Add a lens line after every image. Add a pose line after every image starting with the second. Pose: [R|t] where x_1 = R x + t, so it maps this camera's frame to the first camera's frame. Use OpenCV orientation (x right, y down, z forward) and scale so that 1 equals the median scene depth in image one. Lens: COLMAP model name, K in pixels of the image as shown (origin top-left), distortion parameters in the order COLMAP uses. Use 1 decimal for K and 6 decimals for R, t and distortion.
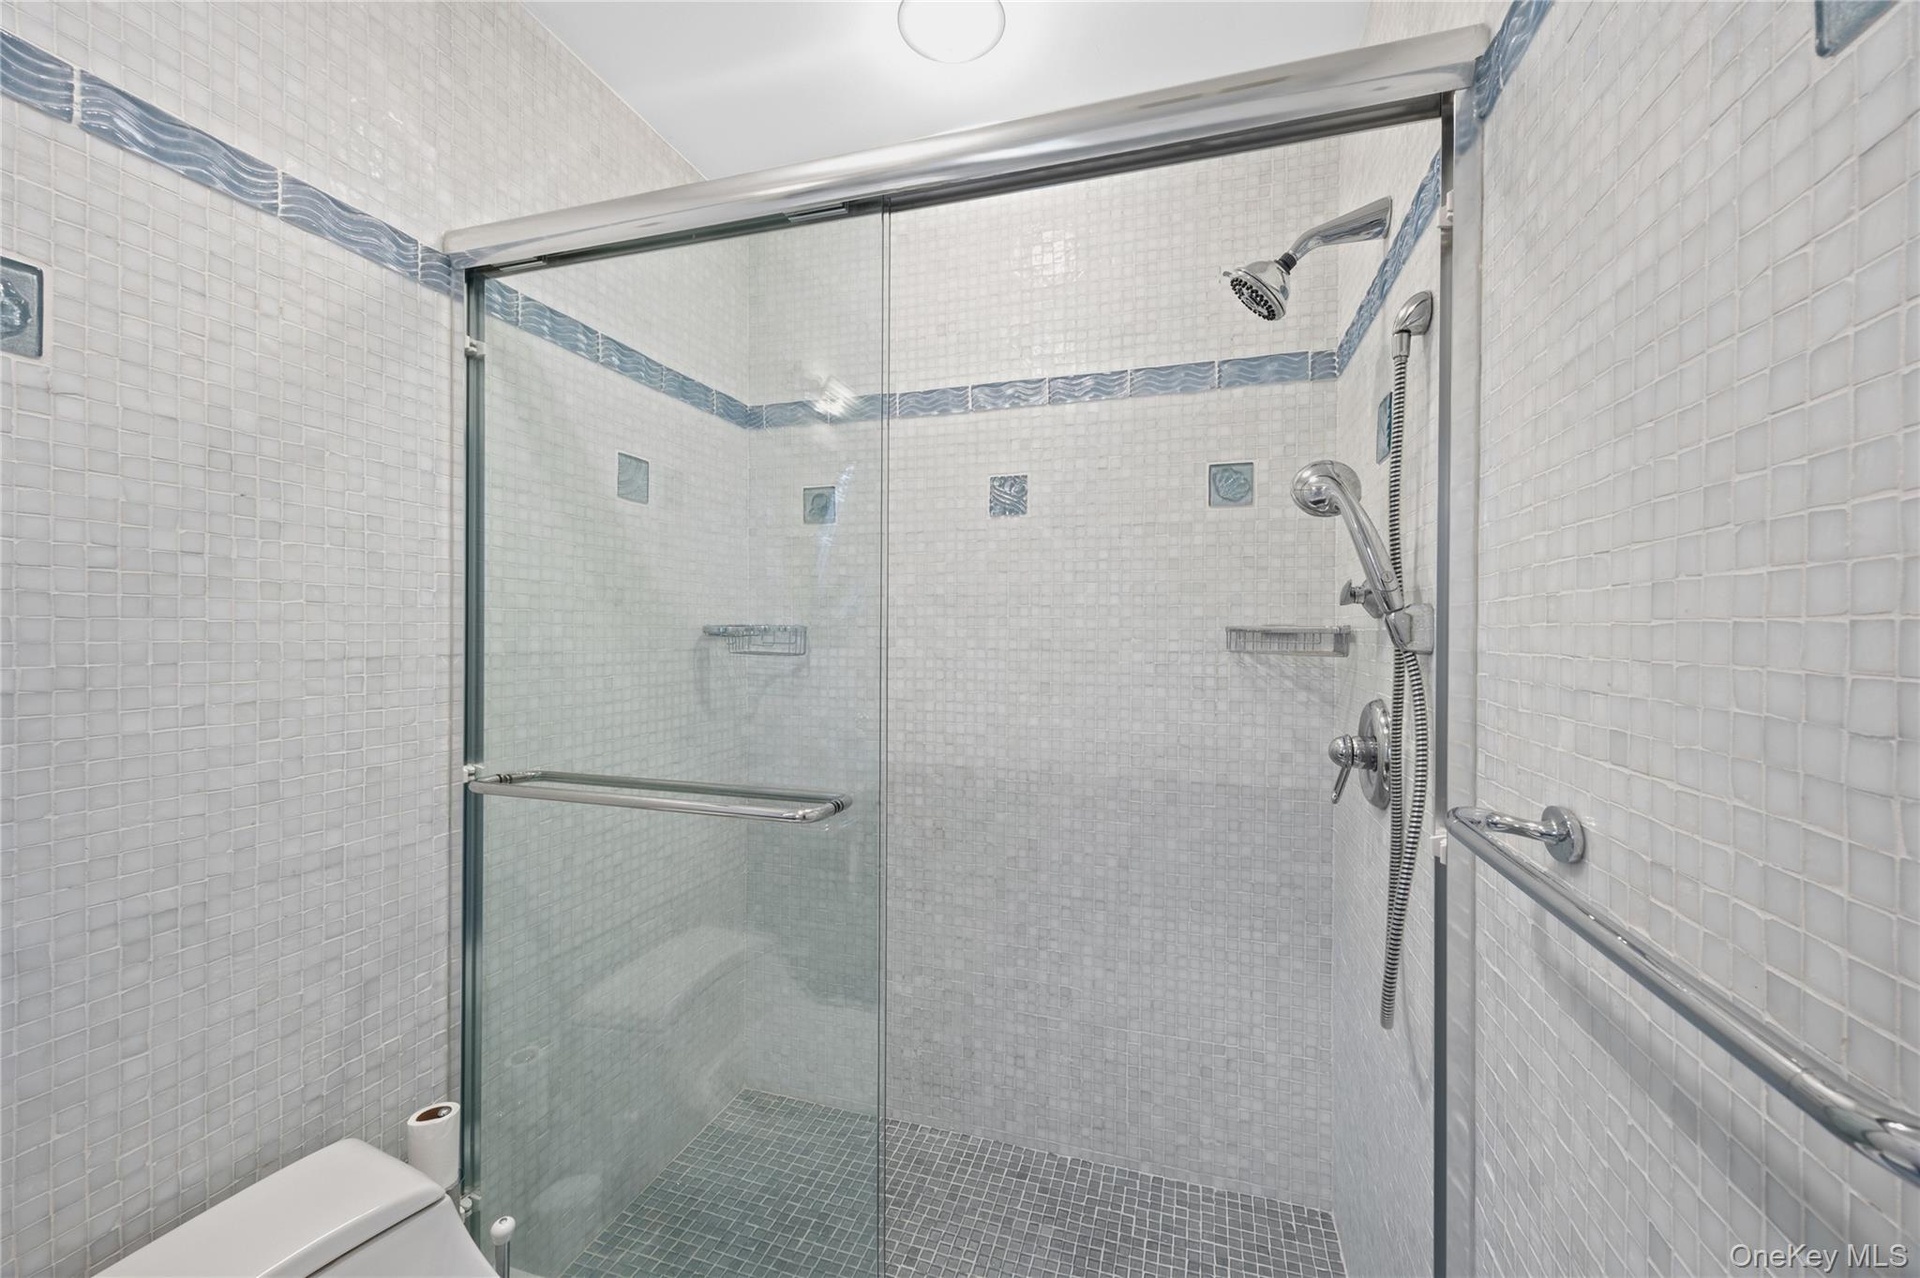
lens RADIAL K [[777.0, 0, 960.0], [0, 777.0, 639.0], [0, 0, 1]] dist [0.006370, 0.000145]
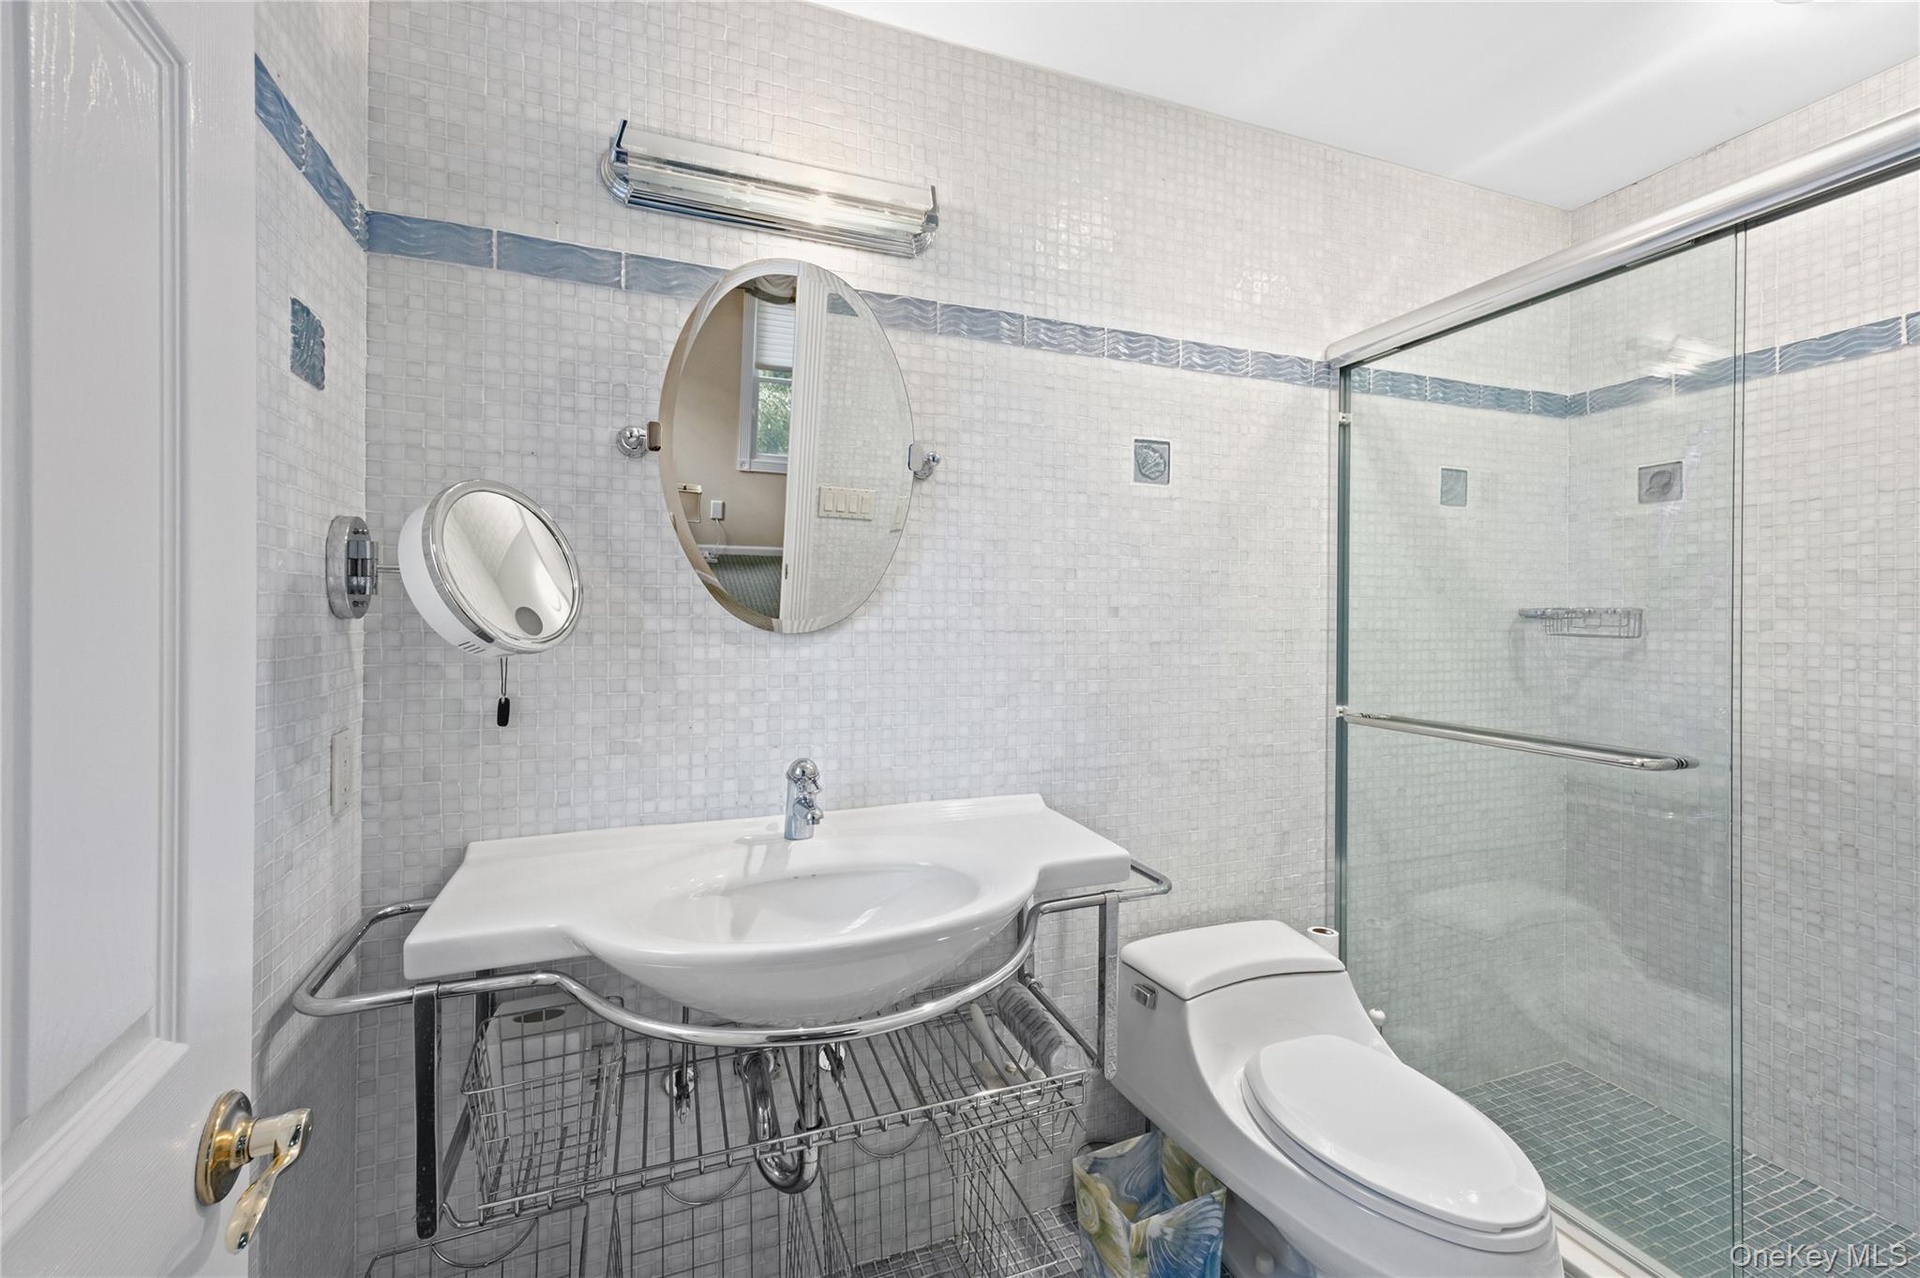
lens RADIAL K [[791.0, 0, 951.0], [0, 791.0, 618.1], [0, 0, 1]] dist [0.010131, -0.000770]
pose [[0.615816, -0.001727, -0.787888, 0.066084], [-0.006629, 0.999951, -0.007372, 0.010143], [0.787862, 0.009763, 0.615774, -0.352232]]
